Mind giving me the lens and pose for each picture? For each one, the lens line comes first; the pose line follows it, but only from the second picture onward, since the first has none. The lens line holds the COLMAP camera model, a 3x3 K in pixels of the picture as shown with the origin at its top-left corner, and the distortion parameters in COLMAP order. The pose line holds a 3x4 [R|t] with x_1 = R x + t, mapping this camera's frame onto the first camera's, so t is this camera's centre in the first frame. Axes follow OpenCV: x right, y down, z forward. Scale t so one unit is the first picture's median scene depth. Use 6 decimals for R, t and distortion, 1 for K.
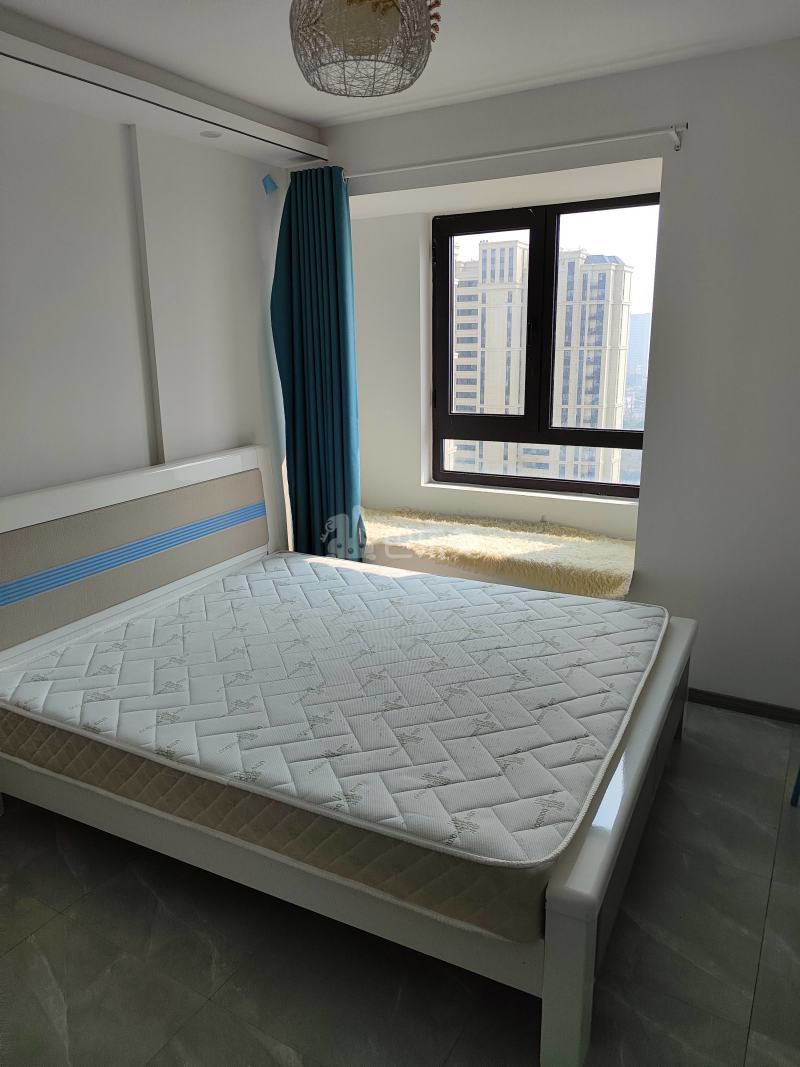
lens RADIAL K [[732.3, 0, 393.7], [0, 732.3, 531.2], [0, 0, 1]] dist [0.013914, -0.022923]
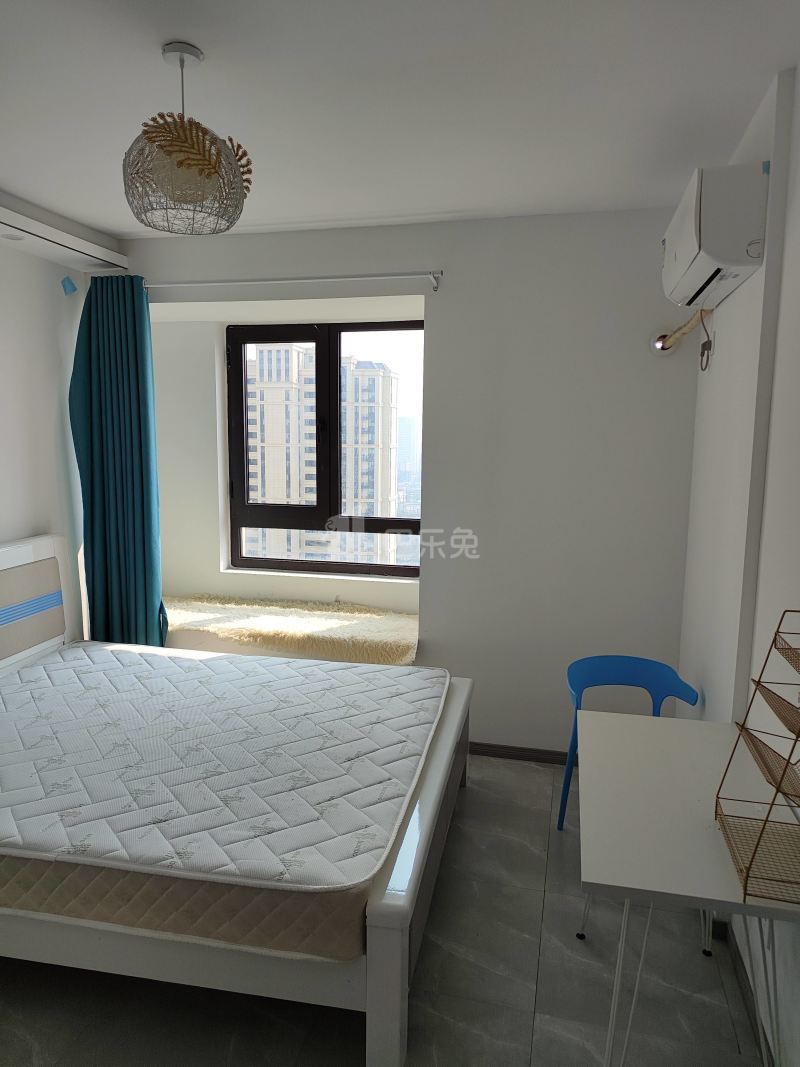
lens RADIAL K [[732.3, 0, 393.7], [0, 732.3, 531.2], [0, 0, 1]] dist [0.013914, -0.022923]
pose [[0.956416, -0.008617, 0.291881, -0.040768], [0.045197, 0.991887, -0.118815, 0.020421], [-0.288489, 0.126829, 0.949046, -0.090635]]
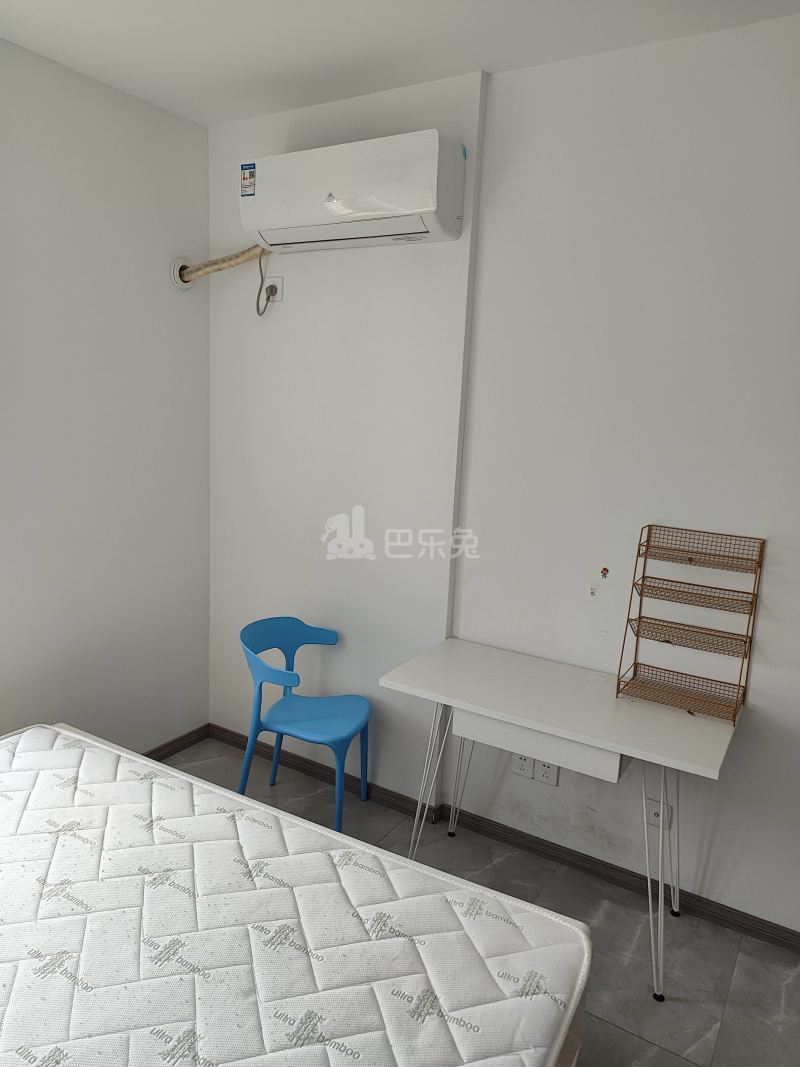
lens RADIAL K [[741.9, 0, 366.3], [0, 741.9, 532.8], [0, 0, 1]] dist [0.000948, -0.002686]
pose [[0.037409, -0.164360, 0.985691, -0.337780], [0.211466, 0.965345, 0.152942, -0.130804], [-0.976669, 0.202719, 0.070869, 0.536988]]
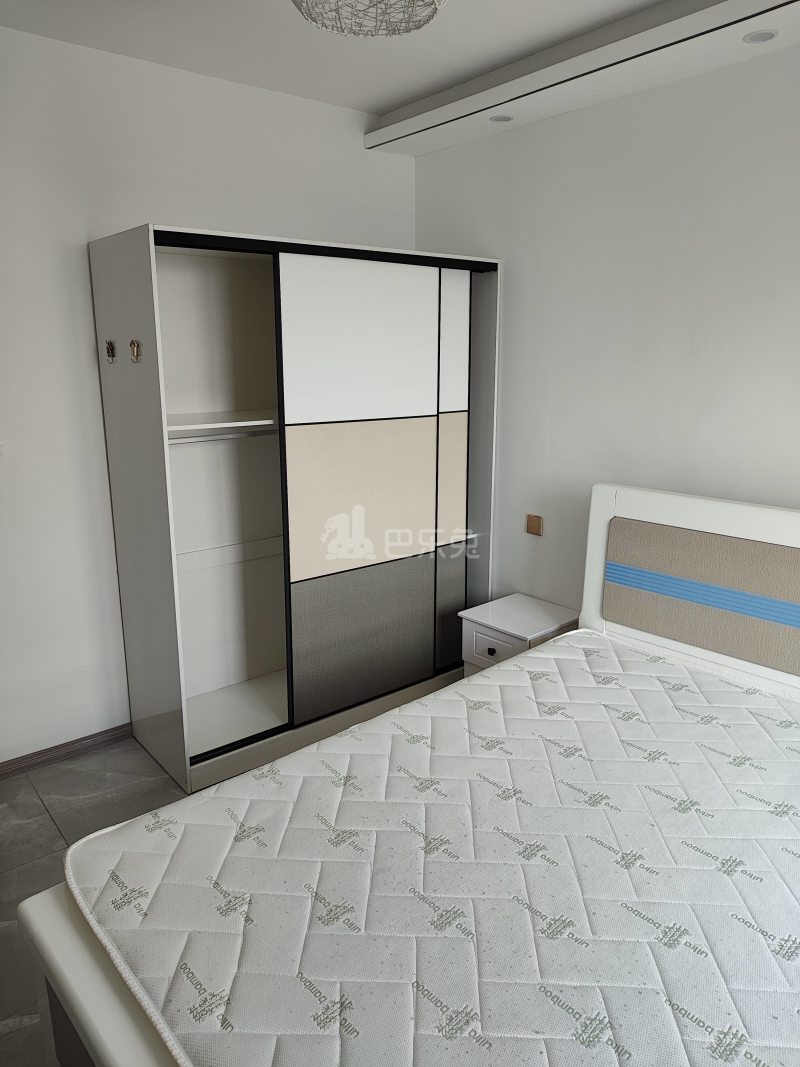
lens RADIAL K [[732.3, 0, 393.7], [0, 732.3, 531.2], [0, 0, 1]] dist [0.013914, -0.022923]
pose [[-0.338392, 0.242654, -0.909181, 0.425292], [-0.224740, 0.917381, 0.328489, -0.195834], [0.913774, 0.315487, -0.255901, 0.750308]]
